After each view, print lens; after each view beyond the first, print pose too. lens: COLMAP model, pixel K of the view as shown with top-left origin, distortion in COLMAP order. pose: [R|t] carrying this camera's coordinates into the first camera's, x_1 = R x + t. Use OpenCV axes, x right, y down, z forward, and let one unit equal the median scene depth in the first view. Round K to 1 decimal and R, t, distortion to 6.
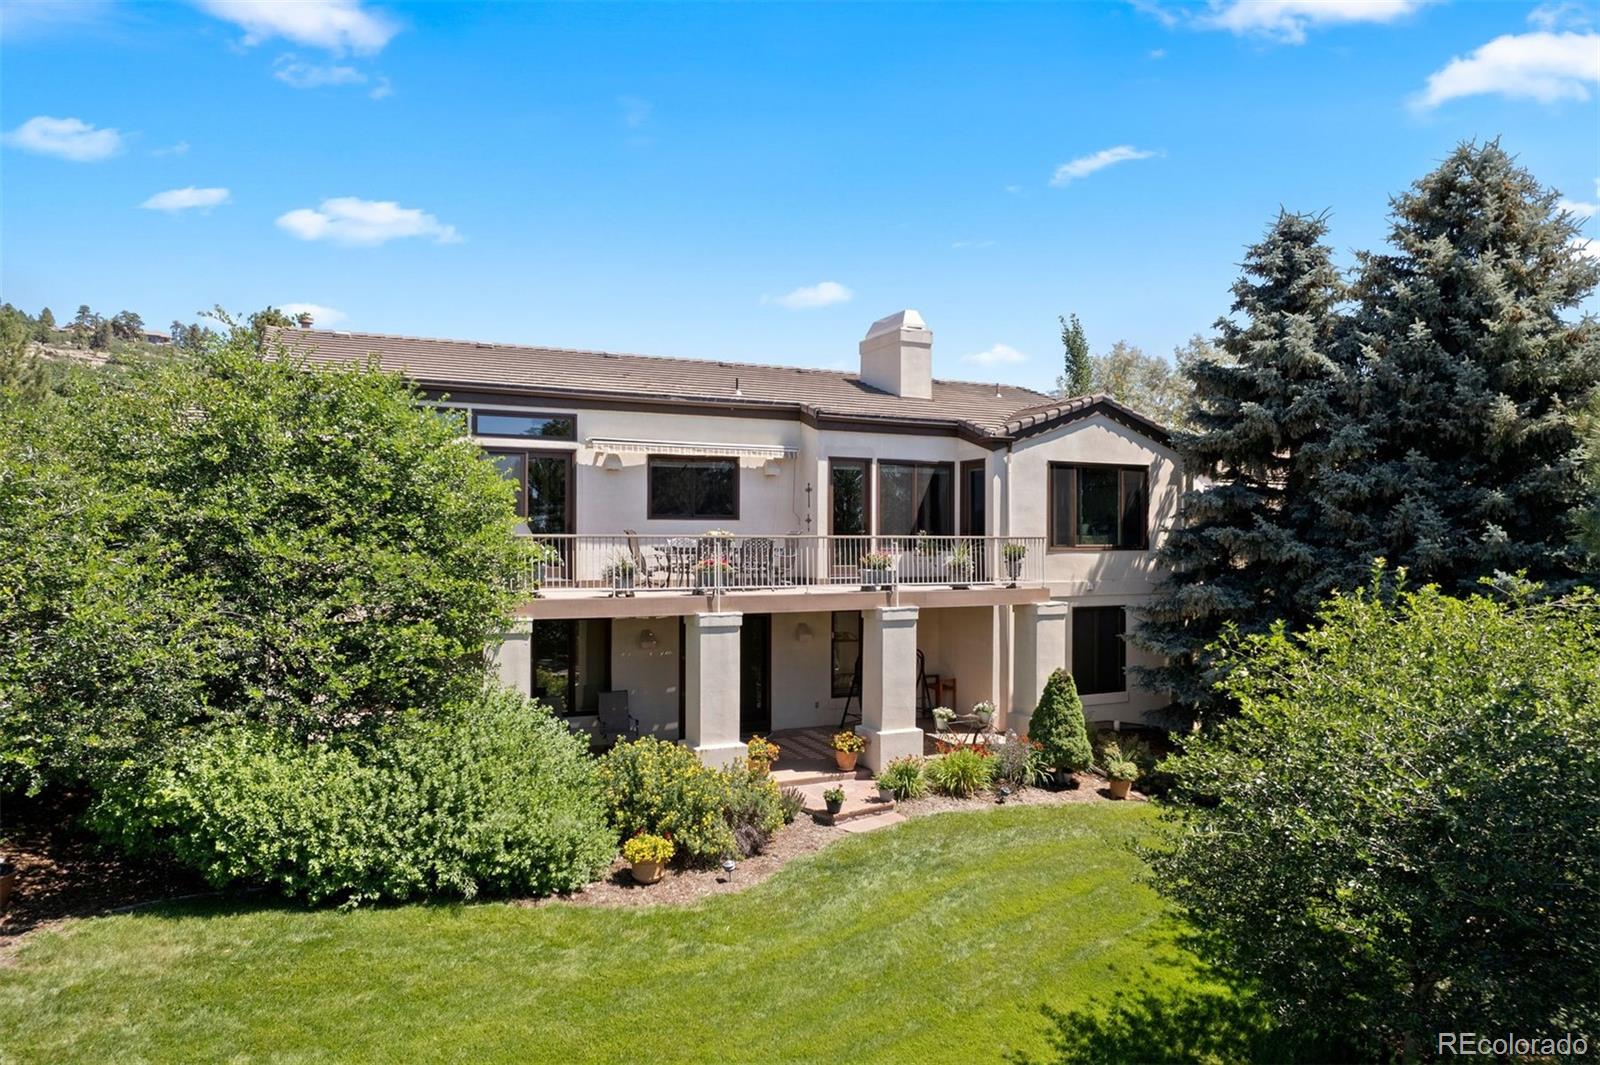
lens RADIAL K [[1010.0, 0, 800.0], [0, 1010.0, 532.5], [0, 0, 1]] dist [-0.081126, 0.067659]
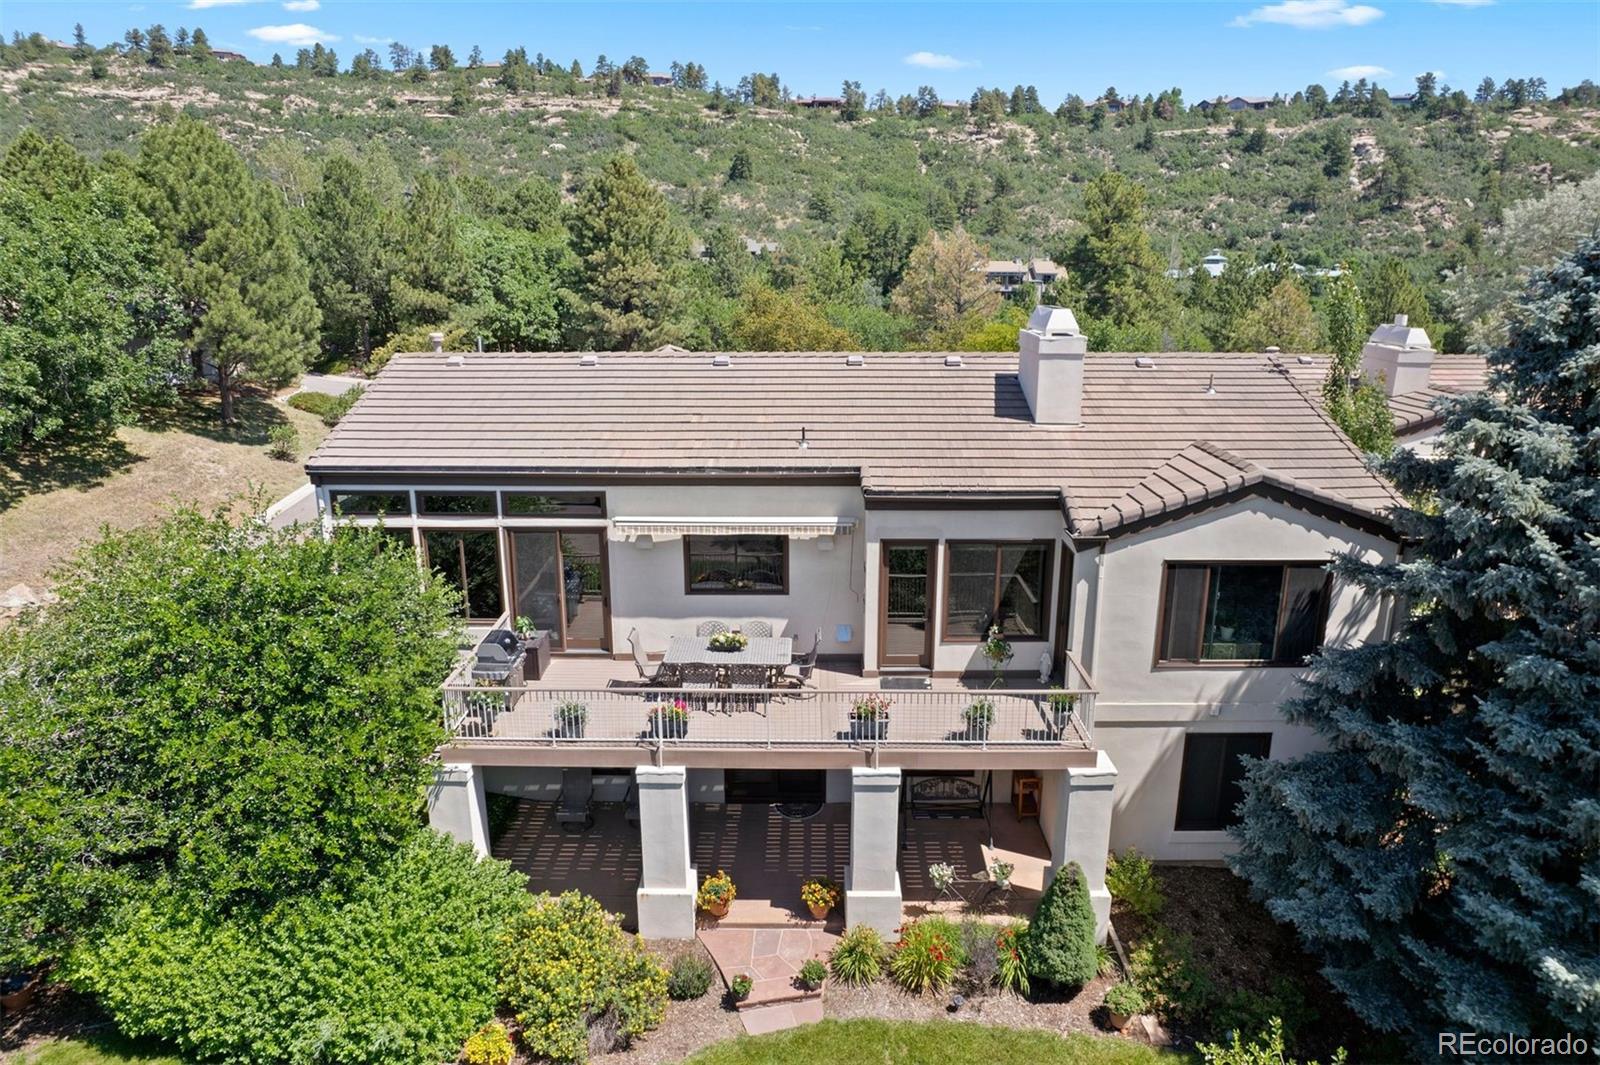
lens RADIAL K [[1021.6, 0, 820.1], [0, 1021.6, 536.2], [0, 0, 1]] dist [-0.076403, 0.070631]
pose [[0.901599, 0.113542, -0.417405, 0.389289], [0.002667, 0.963460, 0.267839, -0.350894], [0.432564, -0.242597, 0.868352, 0.248781]]
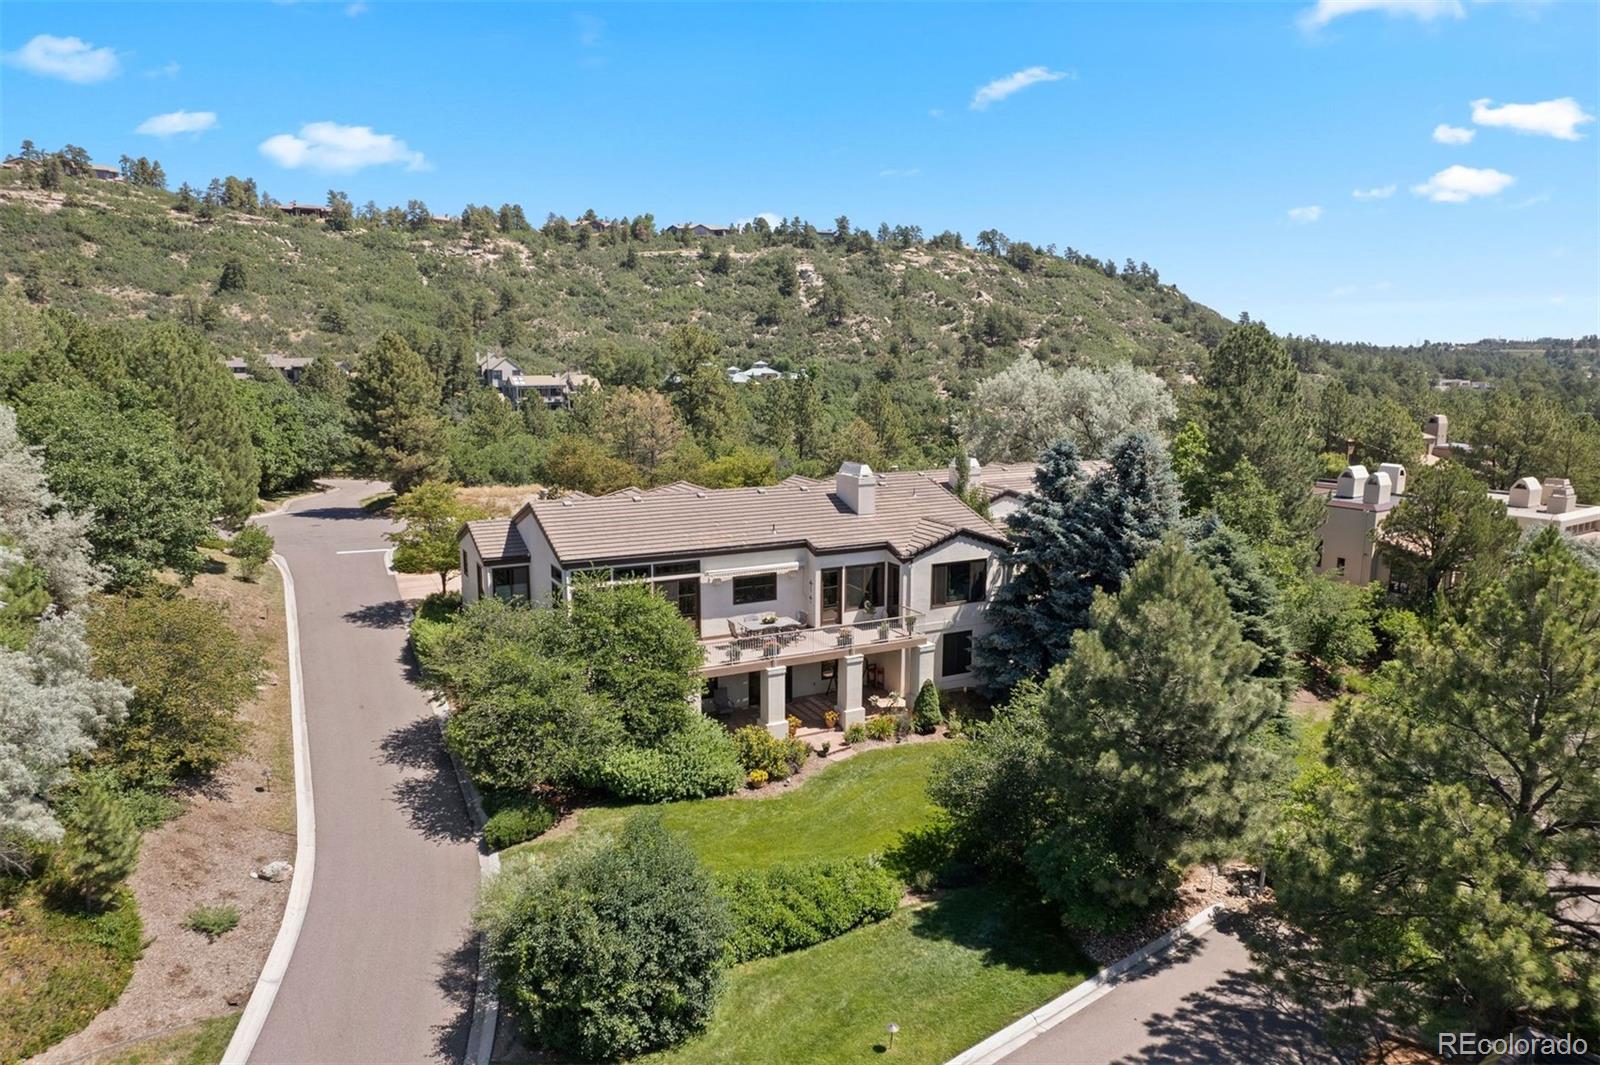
lens RADIAL K [[1010.0, 0, 800.0], [0, 1010.0, 532.5], [0, 0, 1]] dist [-0.081126, 0.067659]
pose [[0.999426, -0.004942, 0.033523, -0.091033], [-0.001053, 0.984302, 0.176488, -0.564238], [-0.033869, -0.176422, 0.983732, -1.083911]]
